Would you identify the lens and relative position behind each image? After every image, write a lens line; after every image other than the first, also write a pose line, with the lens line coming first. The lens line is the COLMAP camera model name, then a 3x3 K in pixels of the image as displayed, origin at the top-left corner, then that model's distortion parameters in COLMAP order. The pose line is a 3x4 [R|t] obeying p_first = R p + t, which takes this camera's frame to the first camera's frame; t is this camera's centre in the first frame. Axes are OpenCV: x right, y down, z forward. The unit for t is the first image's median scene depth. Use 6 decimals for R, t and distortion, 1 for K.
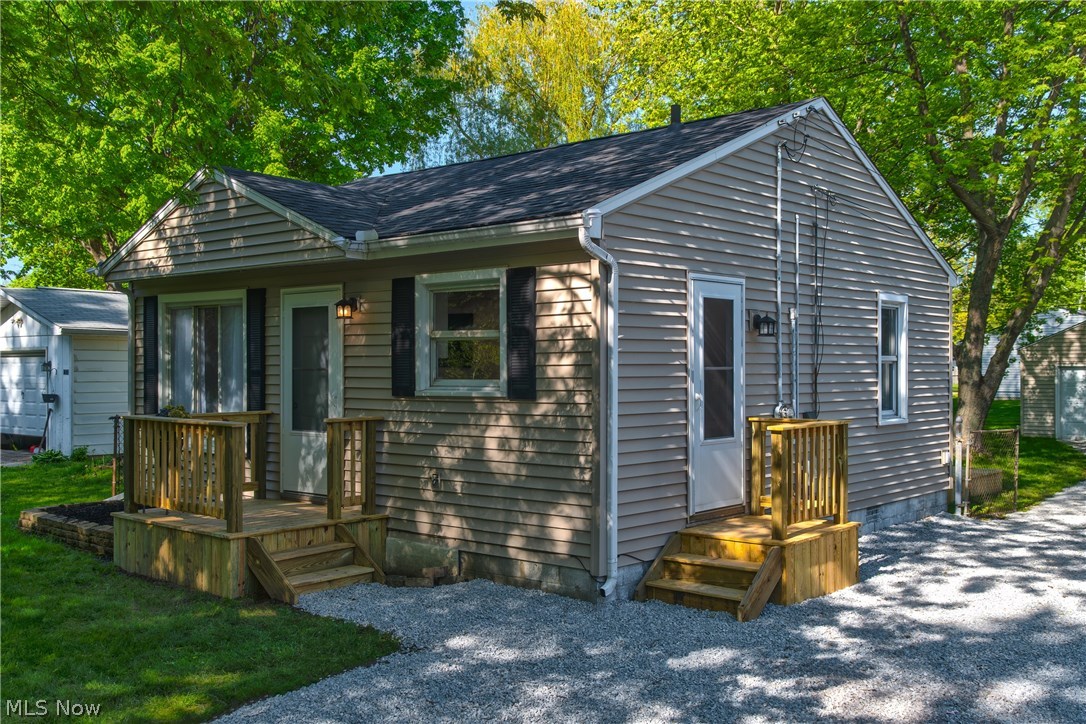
lens RADIAL K [[1079.3, 0, 545.8], [0, 1079.3, 365.9], [0, 0, 1]] dist [0.015082, 0.000000]
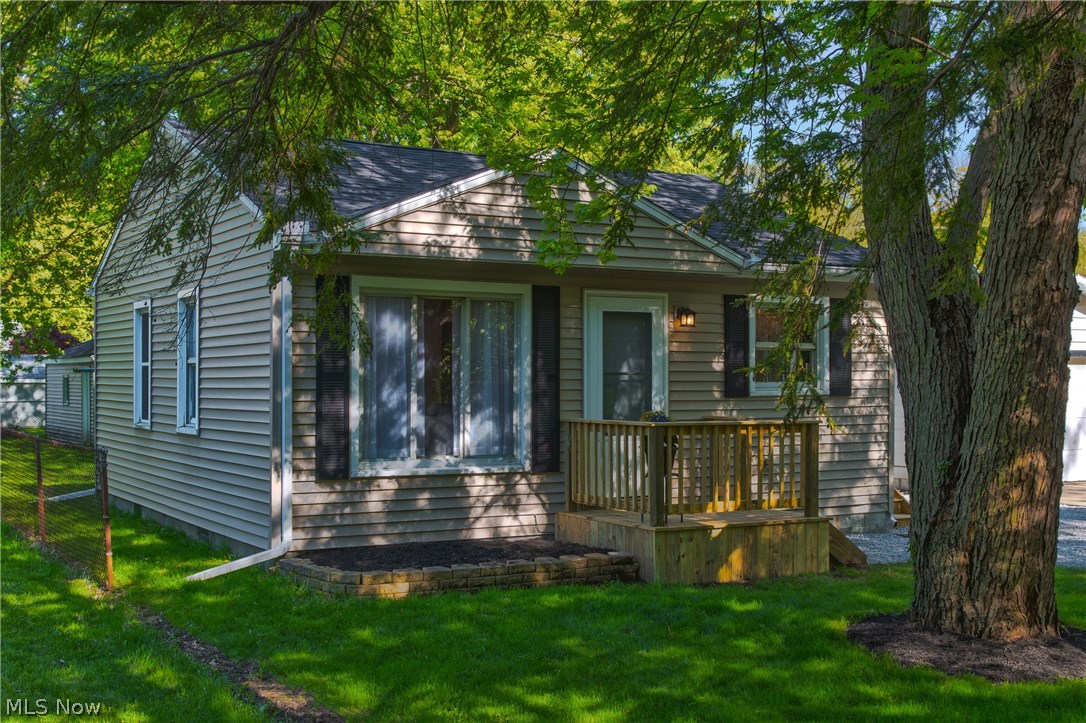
lens RADIAL K [[1309.0, 0, 543.1], [0, 1309.0, 362.1], [0, 0, 1]] dist [-0.013987, 0.000000]
pose [[0.328614, 0.010401, 0.944407, -1.447677], [-0.006555, 0.999940, -0.008732, 0.004008], [-0.944442, -0.003321, 0.328662, 0.691825]]
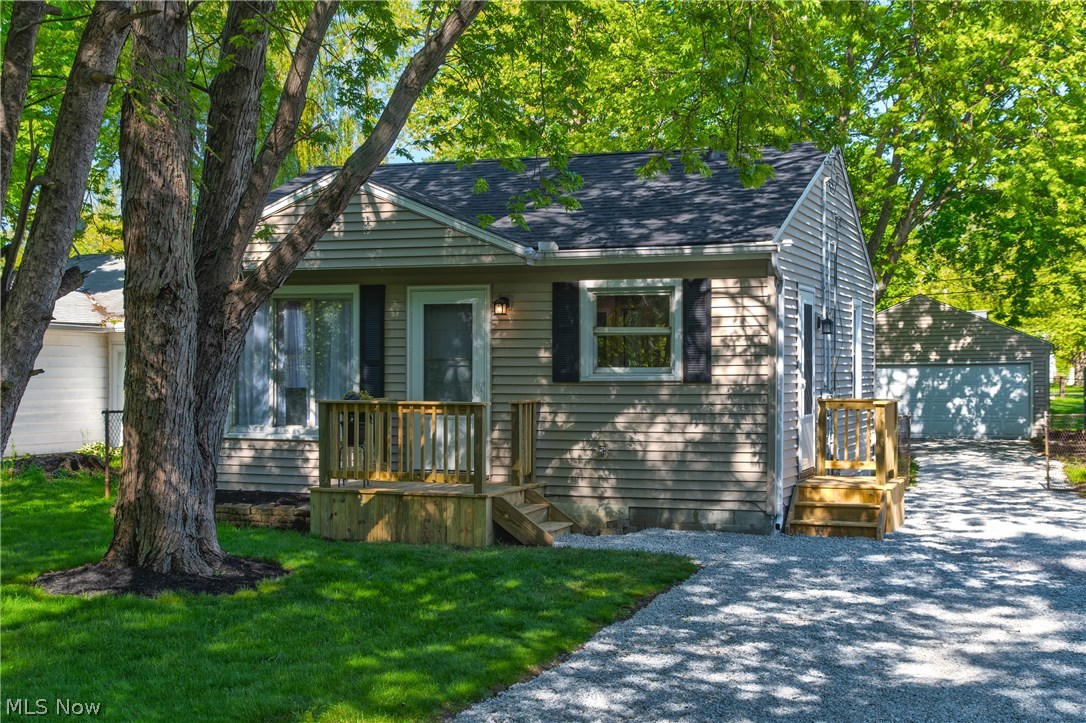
lens RADIAL K [[1516.6, 0, 541.7], [0, 1516.6, 362.5], [0, 0, 1]] dist [-0.001933, 0.000000]
pose [[0.936967, 0.003107, 0.349405, -0.696699], [-0.002187, 0.999993, -0.003027, 0.011176], [-0.349412, 0.002072, 0.936967, -0.520155]]
